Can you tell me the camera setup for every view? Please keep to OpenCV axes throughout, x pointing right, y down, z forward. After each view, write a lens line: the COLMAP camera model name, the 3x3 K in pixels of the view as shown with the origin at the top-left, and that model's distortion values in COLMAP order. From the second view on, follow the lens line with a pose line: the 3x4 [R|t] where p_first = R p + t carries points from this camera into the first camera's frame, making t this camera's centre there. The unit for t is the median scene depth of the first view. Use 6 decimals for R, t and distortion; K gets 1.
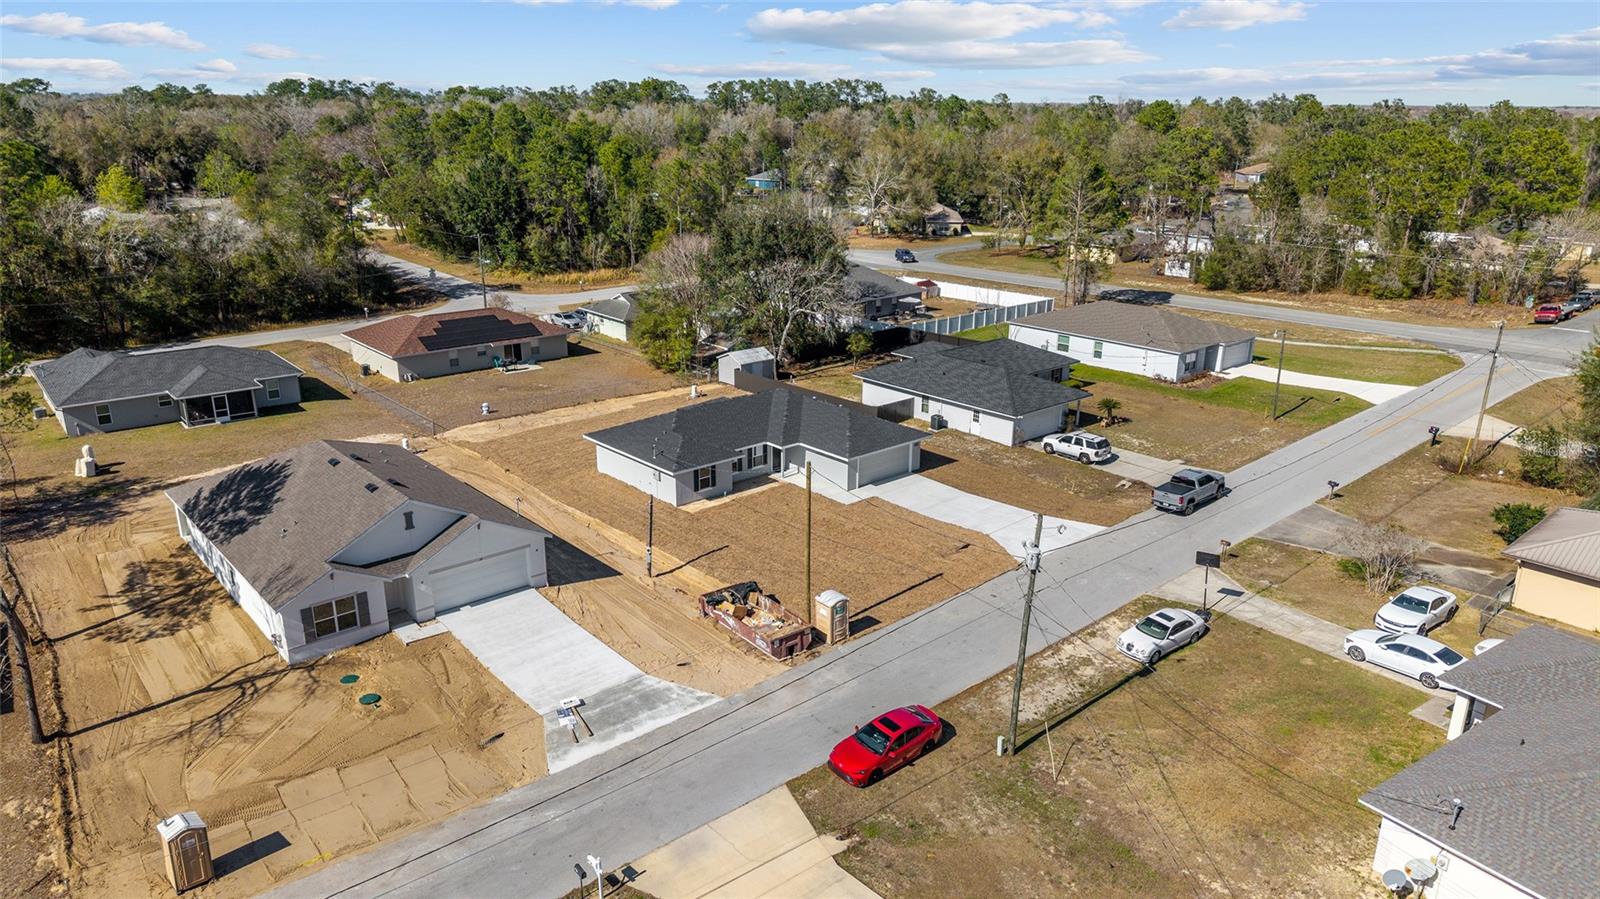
lens RADIAL K [[1058.8, 0, 821.8], [0, 1058.8, 512.6], [0, 0, 1]] dist [0.033857, -0.067781]
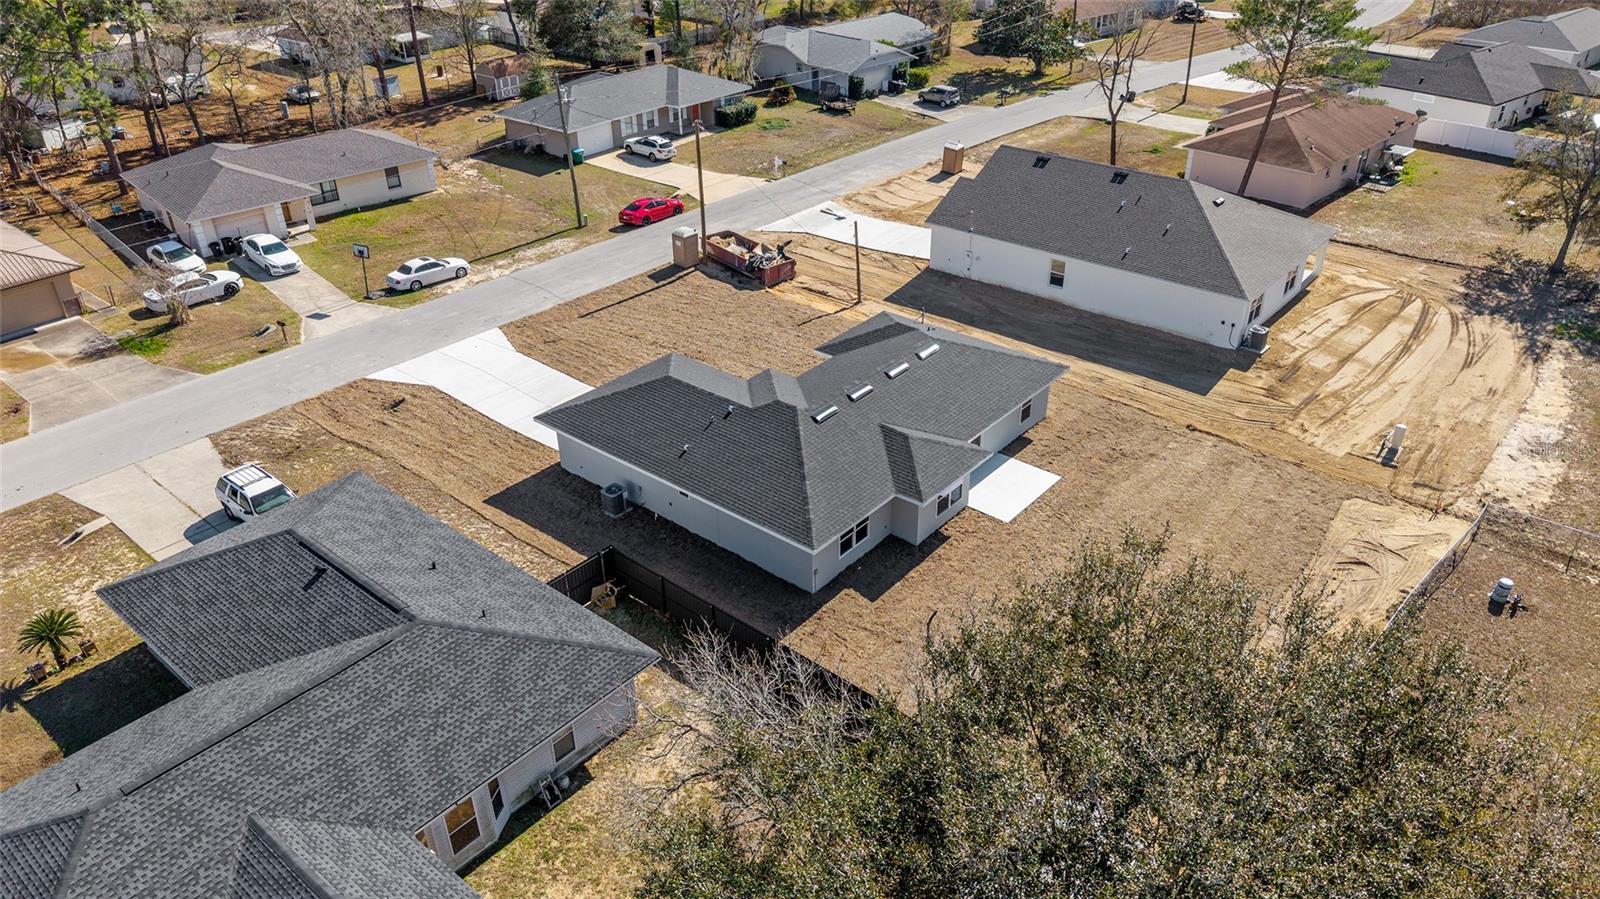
lens RADIAL K [[1090.0, 0, 800.0], [0, 1090.0, 449.5], [0, 0, 1]] dist [0.044459, -0.069196]
pose [[-0.992036, 0.067882, -0.106094, 0.021908], [-0.041497, 0.619158, 0.784170, -0.612444], [0.118920, 0.782327, -0.611410, 1.533335]]
